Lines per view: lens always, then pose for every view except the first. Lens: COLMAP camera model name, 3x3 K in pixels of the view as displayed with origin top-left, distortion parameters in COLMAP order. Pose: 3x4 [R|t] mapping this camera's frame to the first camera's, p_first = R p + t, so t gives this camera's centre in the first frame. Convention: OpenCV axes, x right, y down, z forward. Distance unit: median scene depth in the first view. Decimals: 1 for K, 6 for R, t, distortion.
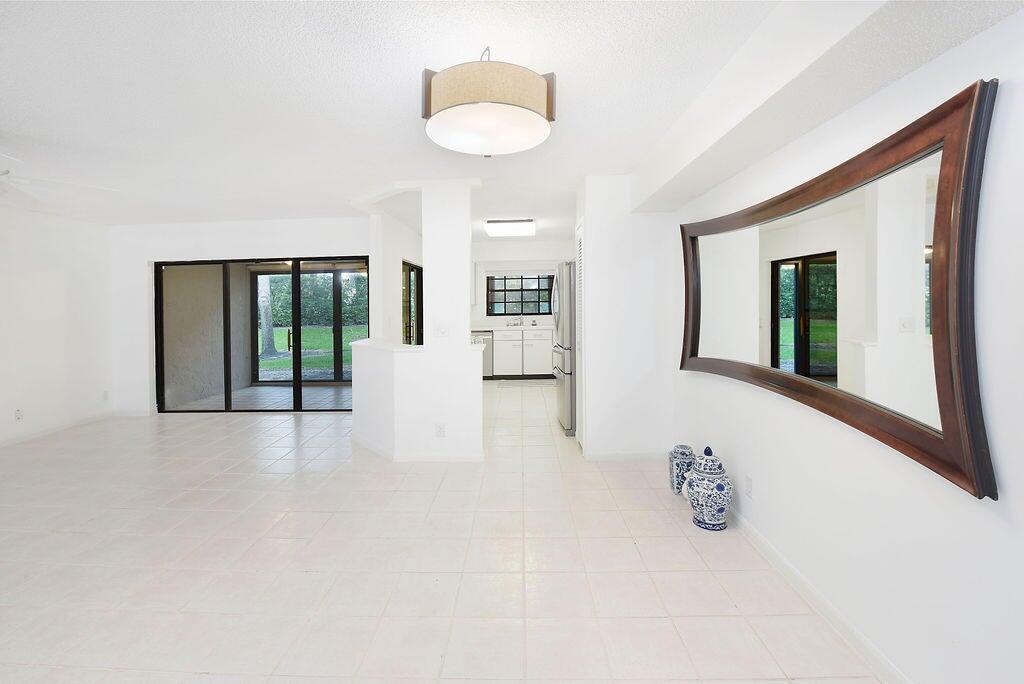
lens RADIAL K [[421.9, 0, 506.4], [0, 421.9, 303.1], [0, 0, 1]] dist [-0.000006, -0.000181]
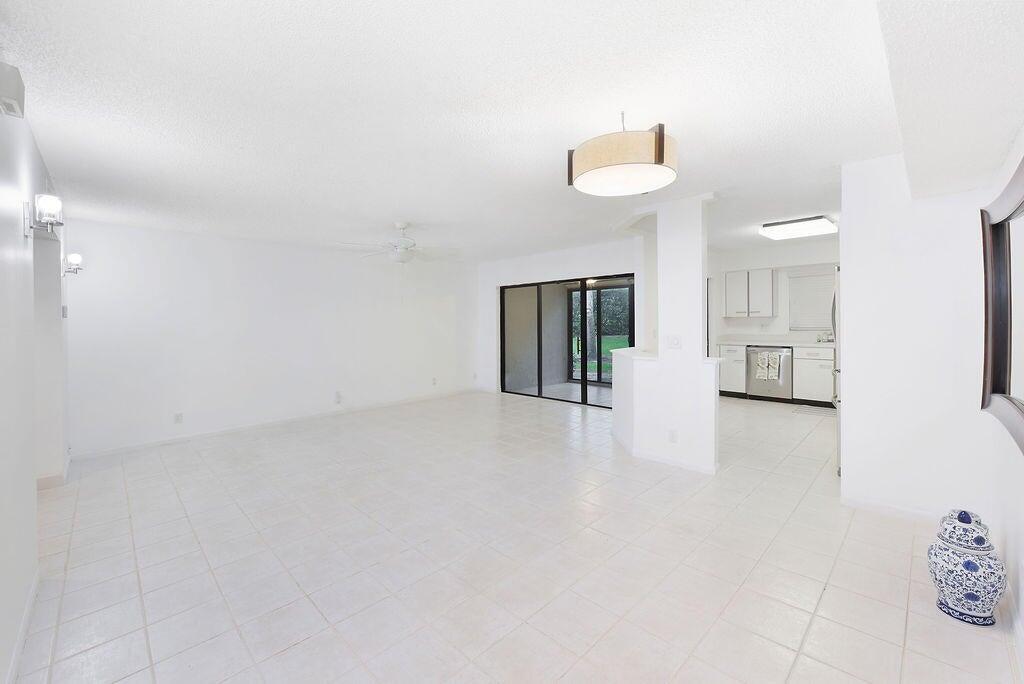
lens RADIAL K [[421.9, 0, 503.8], [0, 421.9, 316.5], [0, 0, 1]] dist [-0.000006, -0.000181]
pose [[0.728538, 0.001813, -0.685003, 0.136001], [0.003072, 0.999978, 0.005914, -0.003786], [0.684999, -0.006413, 0.728516, -0.034641]]
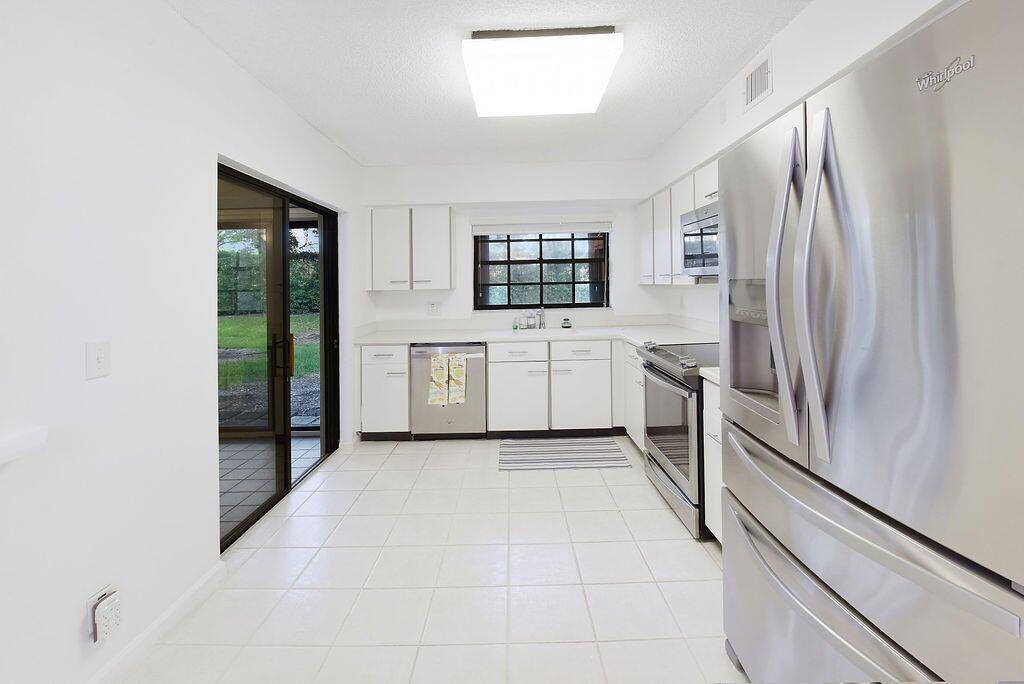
lens RADIAL K [[421.9, 0, 560.6], [0, 421.9, 287.5], [0, 0, 1]] dist [-0.000006, -0.000181]
pose [[0.988540, -0.004291, 0.150898, -0.022140], [0.004294, 0.999991, 0.000302, 0.002605], [-0.150898, 0.000350, 0.988549, 0.532644]]
